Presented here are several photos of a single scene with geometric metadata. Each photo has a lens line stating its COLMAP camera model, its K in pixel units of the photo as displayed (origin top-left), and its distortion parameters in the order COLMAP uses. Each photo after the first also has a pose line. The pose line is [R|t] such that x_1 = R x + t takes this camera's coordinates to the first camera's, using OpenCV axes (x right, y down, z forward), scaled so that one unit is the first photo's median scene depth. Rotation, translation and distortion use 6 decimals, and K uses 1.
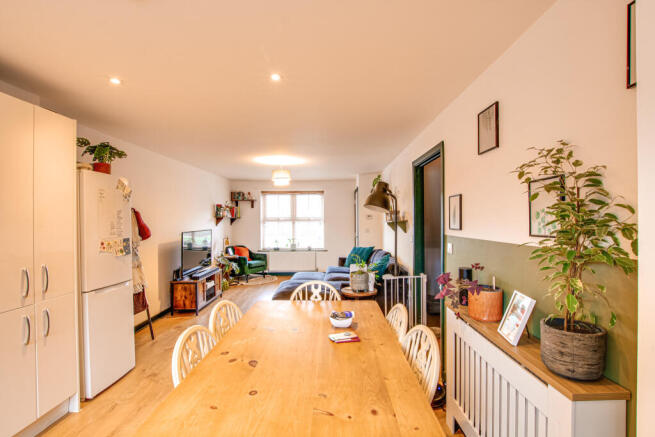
lens RADIAL K [[303.1, 0, 330.6], [0, 303.1, 221.0], [0, 0, 1]] dist [-0.016891, -0.000453]
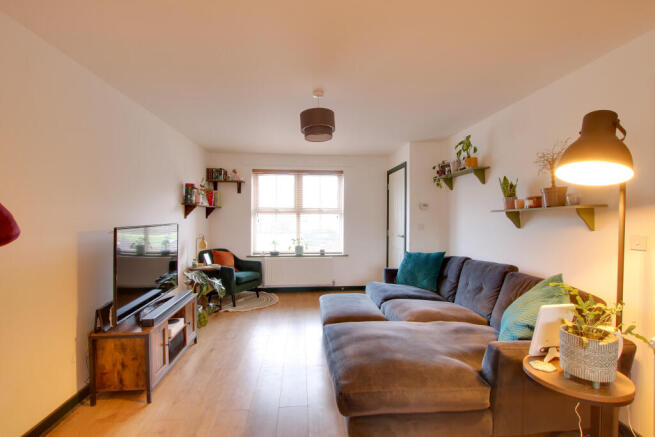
lens RADIAL K [[303.1, 0, 324.0], [0, 303.1, 218.6], [0, 0, 1]] dist [-0.016891, -0.000453]
pose [[0.995821, 0.007436, 0.091025, -0.141394], [-0.007378, 0.999972, -0.000975, 0.014687], [-0.091030, 0.000299, 0.995848, 0.334708]]
